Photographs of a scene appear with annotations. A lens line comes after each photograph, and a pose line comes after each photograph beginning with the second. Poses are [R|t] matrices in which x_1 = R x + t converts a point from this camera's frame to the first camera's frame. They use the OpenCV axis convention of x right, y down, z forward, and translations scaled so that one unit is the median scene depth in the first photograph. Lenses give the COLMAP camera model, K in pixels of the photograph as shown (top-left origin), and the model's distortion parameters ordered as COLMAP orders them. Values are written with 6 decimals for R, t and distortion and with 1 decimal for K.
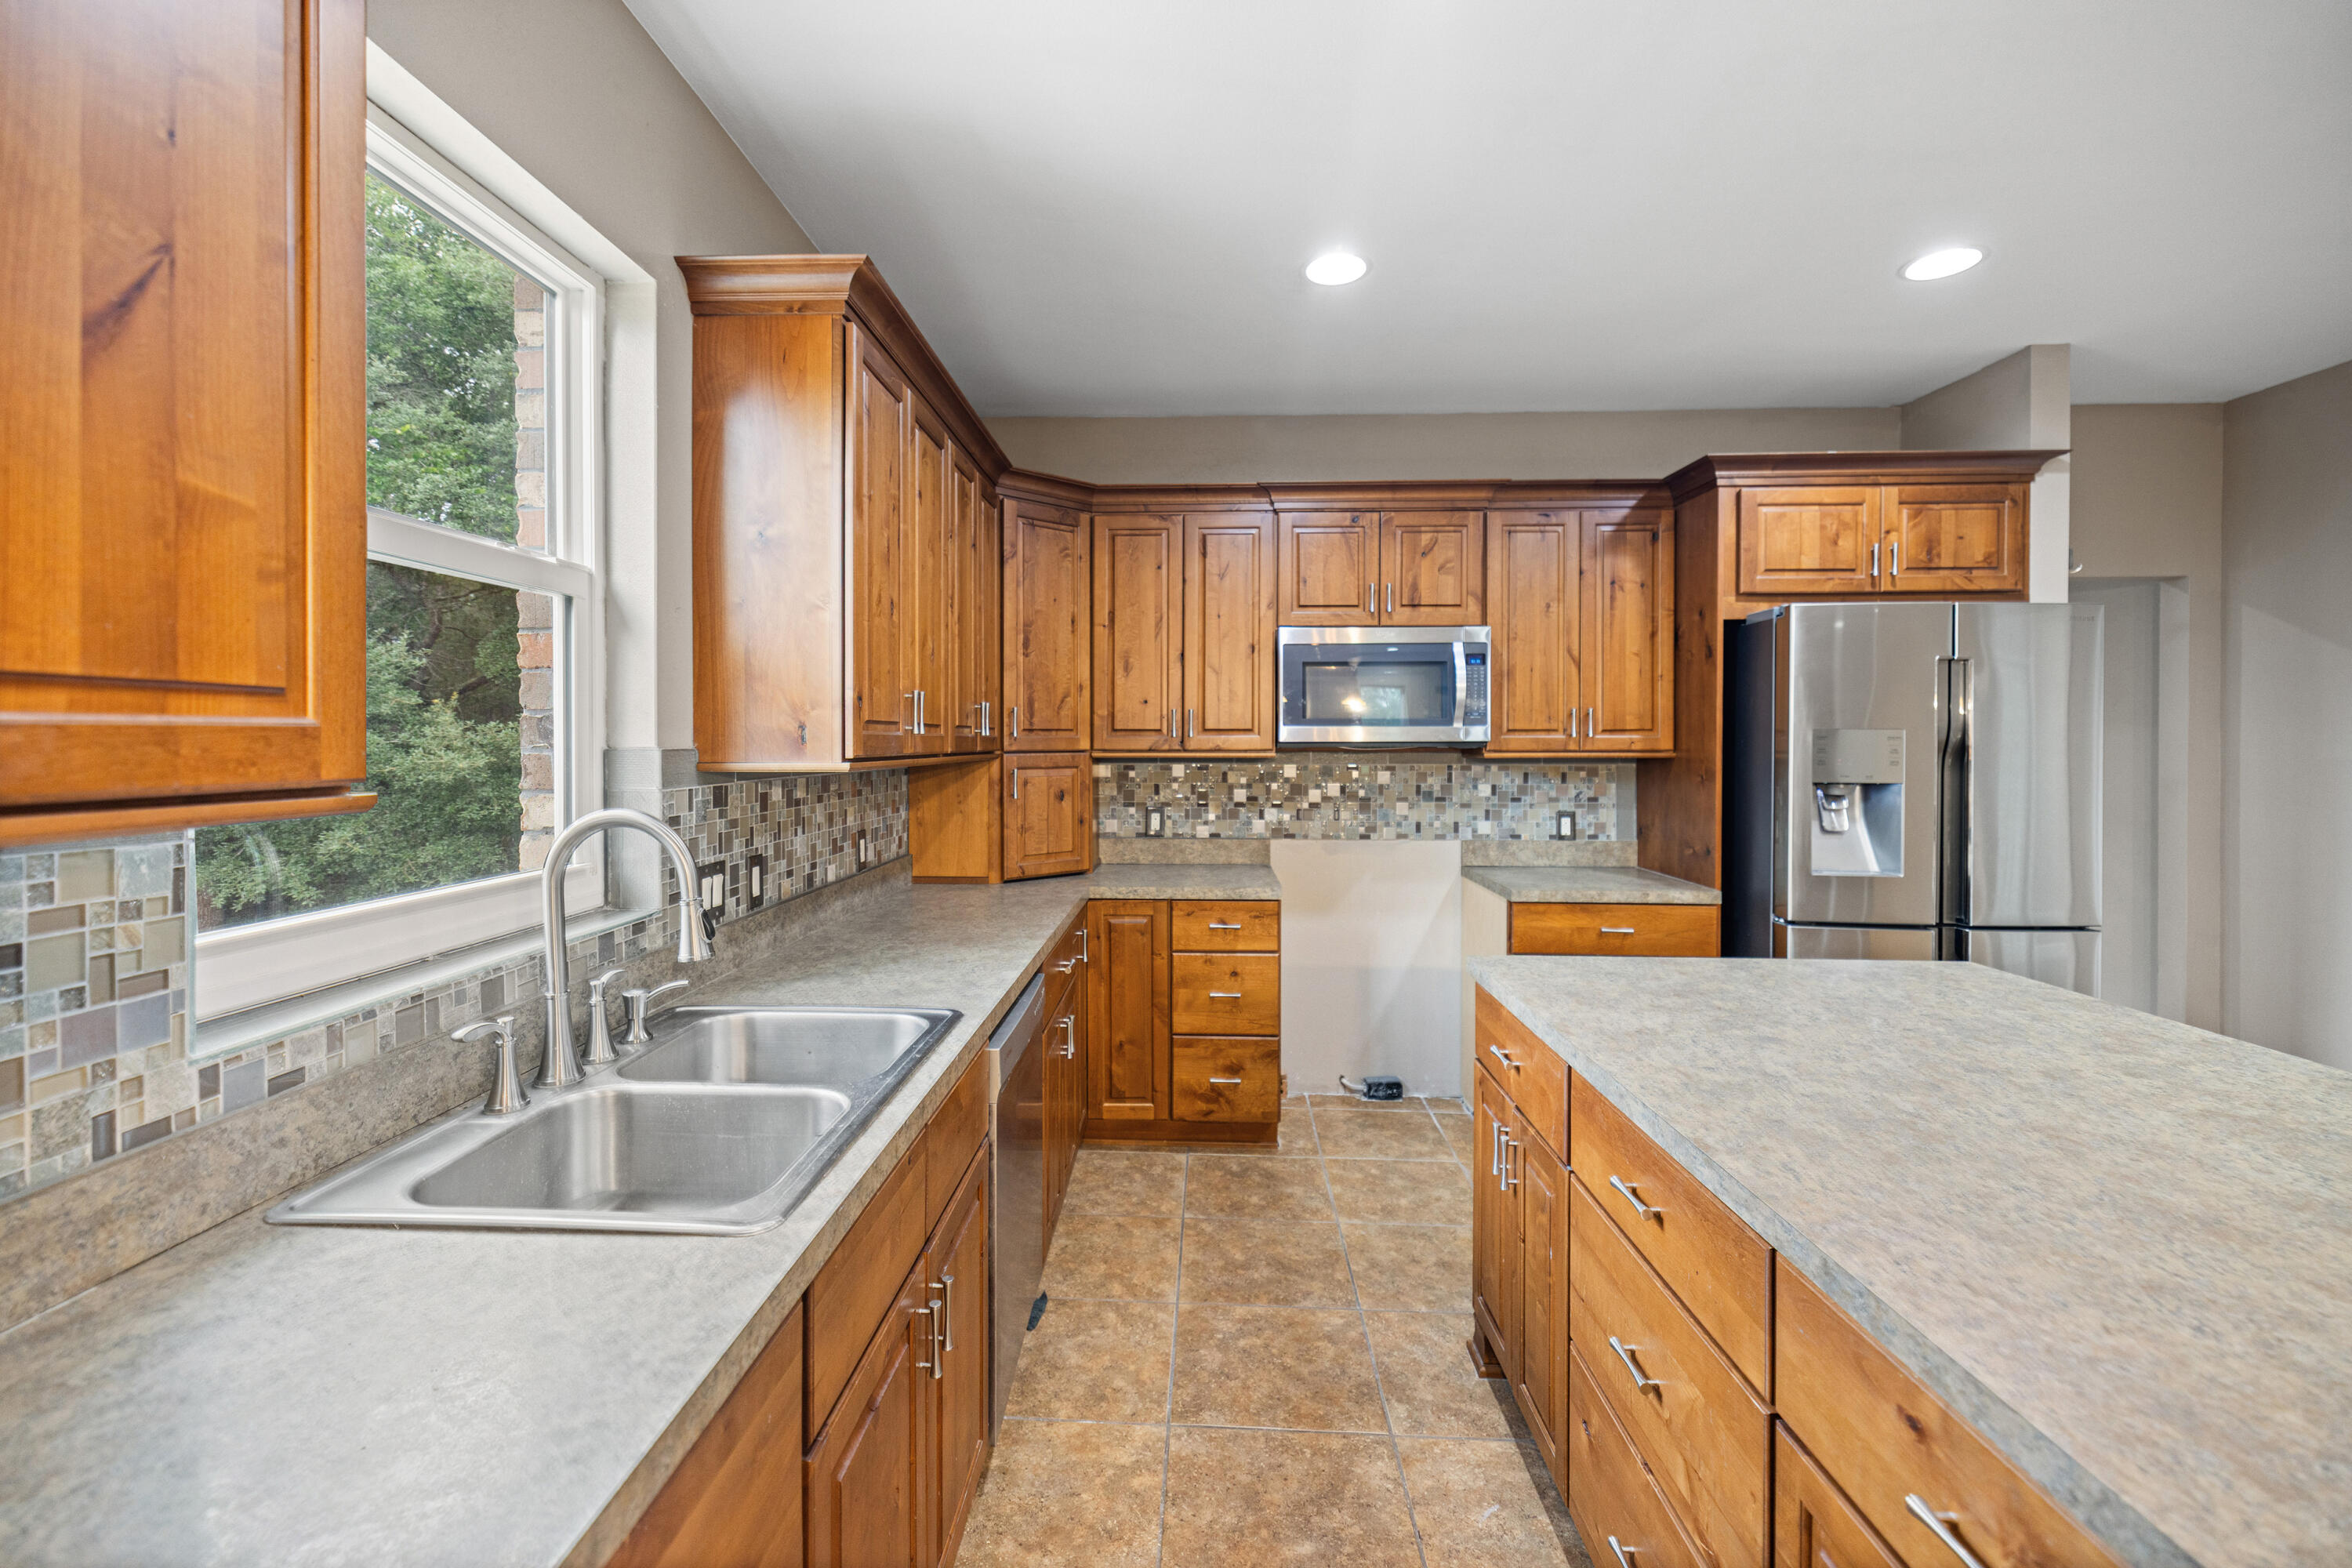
lens RADIAL K [[997.8, 0, 1149.1], [0, 997.8, 744.7], [0, 0, 1]] dist [0.001551, -0.000179]
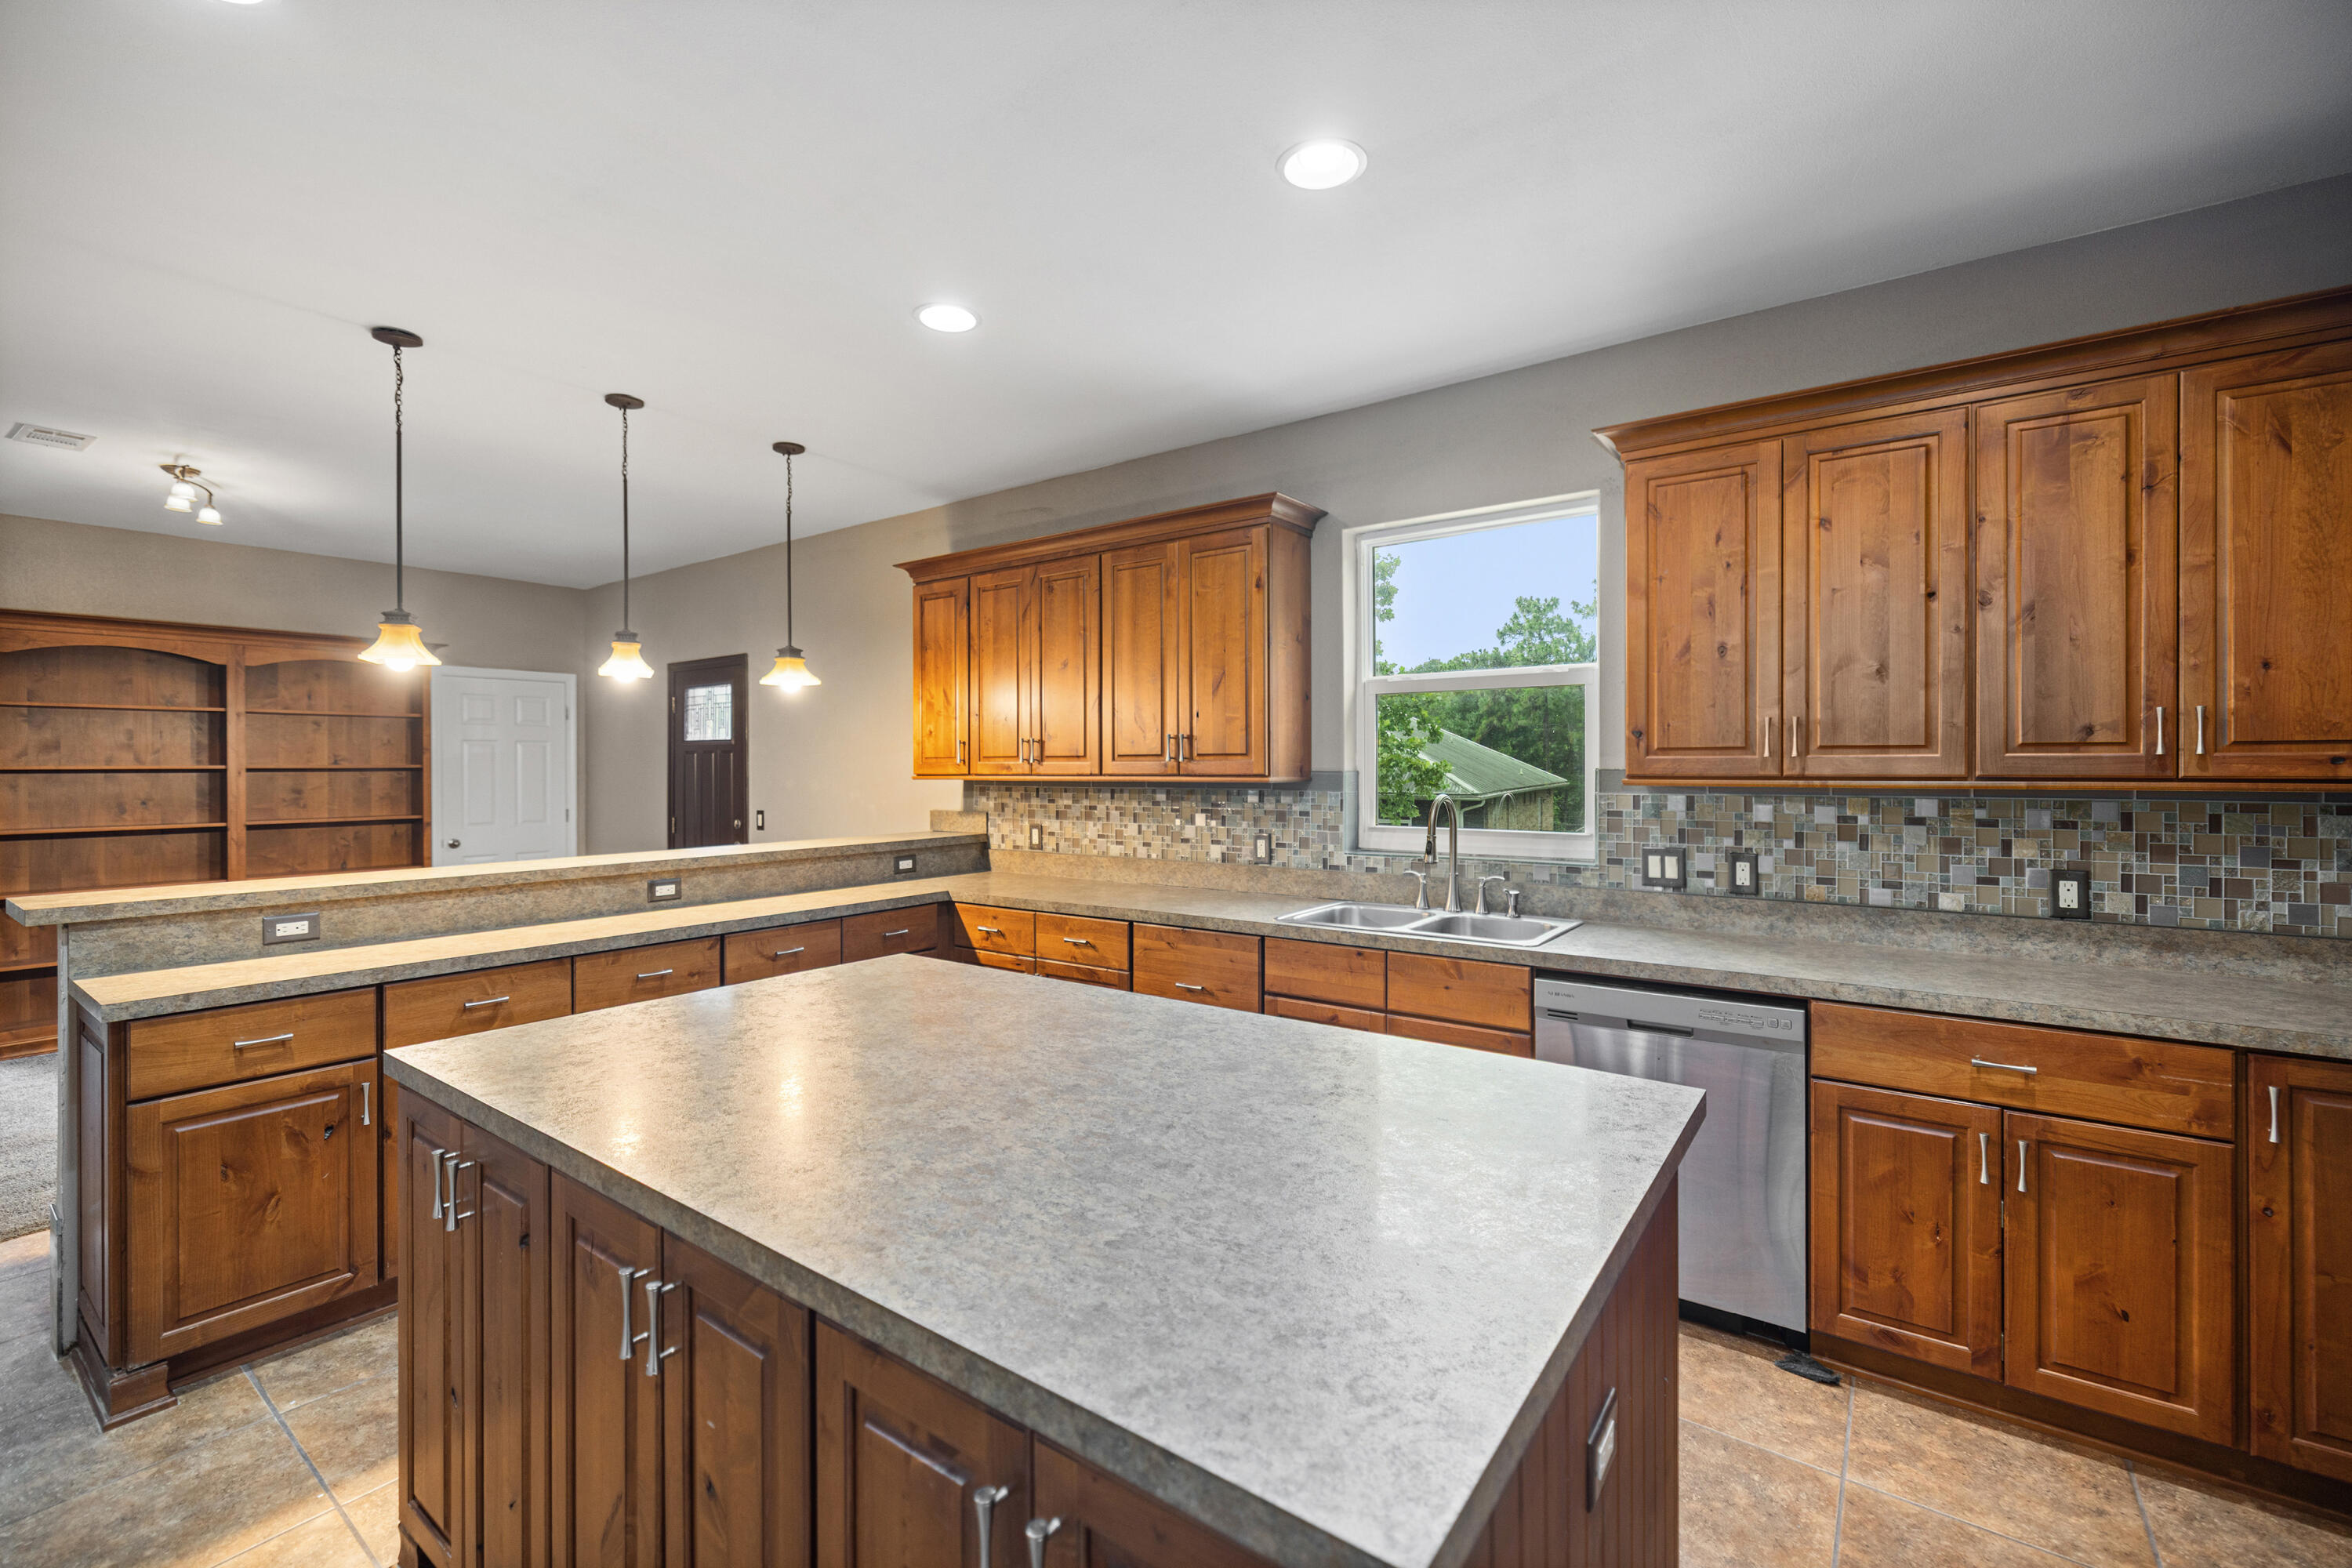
lens RADIAL K [[997.8, 0, 1163.5], [0, 997.8, 771.3], [0, 0, 1]] dist [0.001551, -0.000179]
pose [[-0.551283, 0.005209, -0.834302, 0.678042], [-0.001483, 0.999973, 0.007223, -0.001308], [0.834317, 0.005219, -0.551260, 0.683626]]
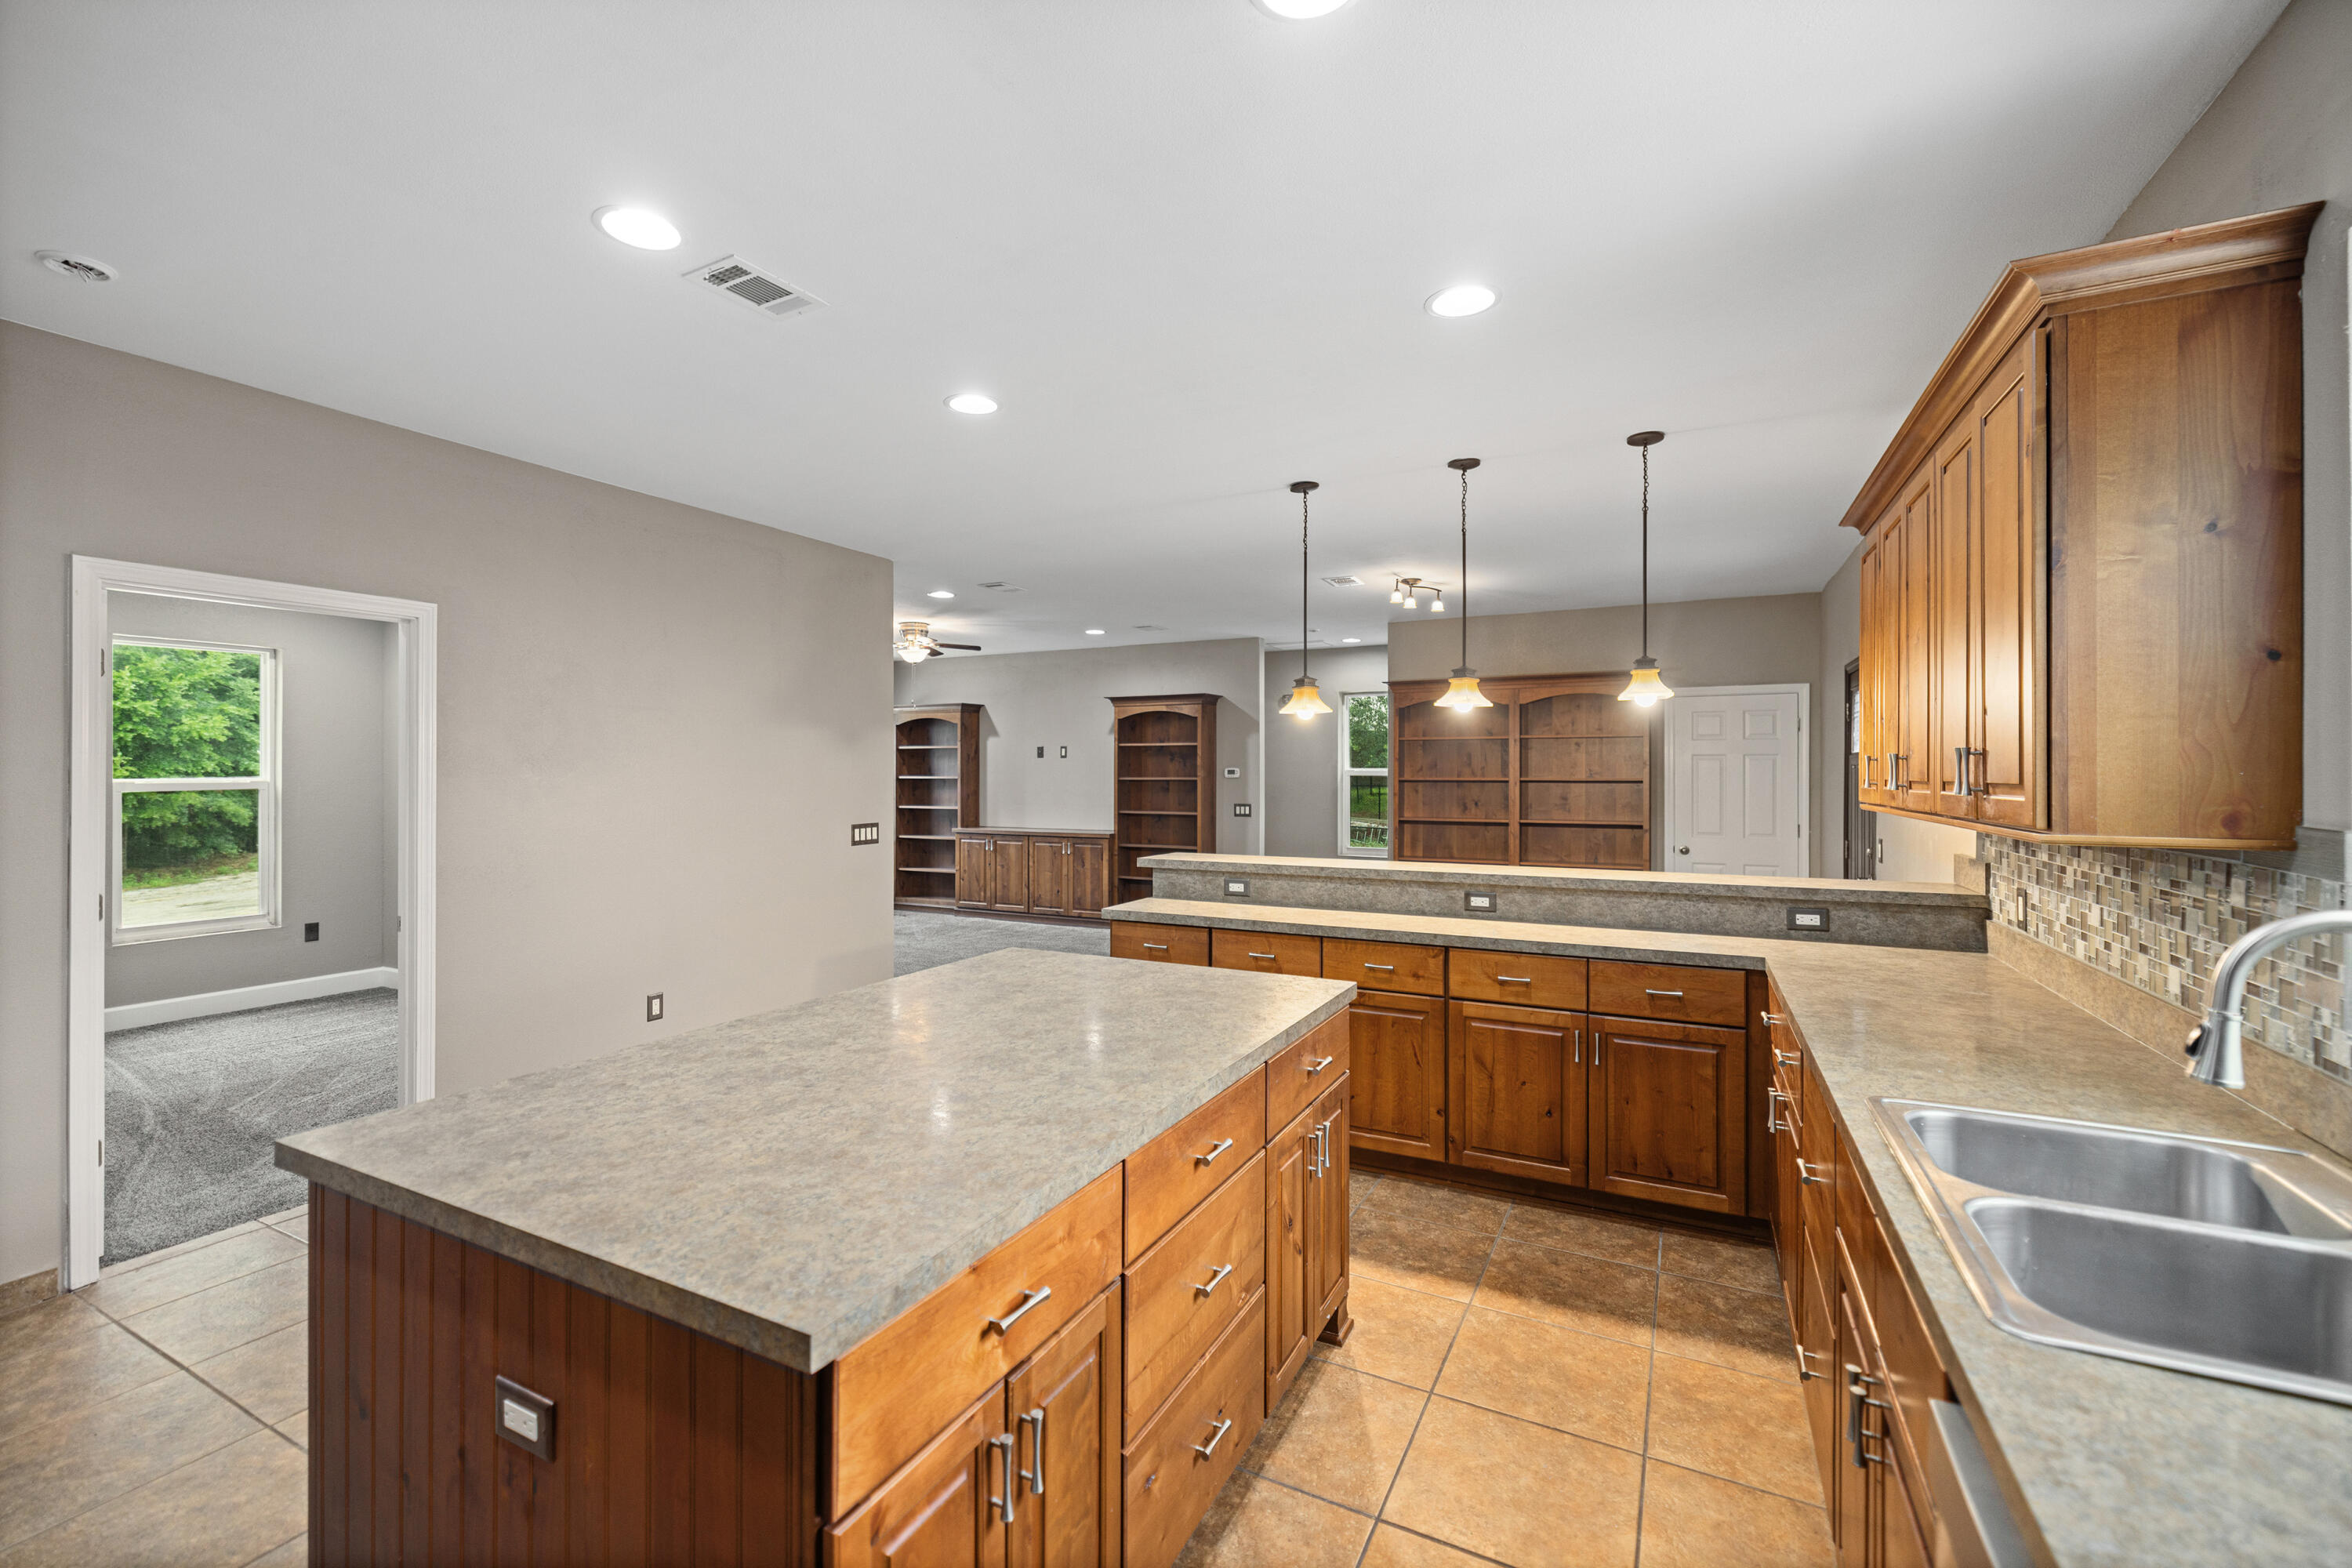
lens RADIAL K [[997.8, 0, 1150.9], [0, 997.8, 781.4], [0, 0, 1]] dist [0.001551, -0.000179]
pose [[-0.907065, -0.005005, 0.420961, 0.003225], [0.001003, 0.999901, 0.014050, -0.020783], [-0.420989, 0.013166, -0.906970, 0.850662]]
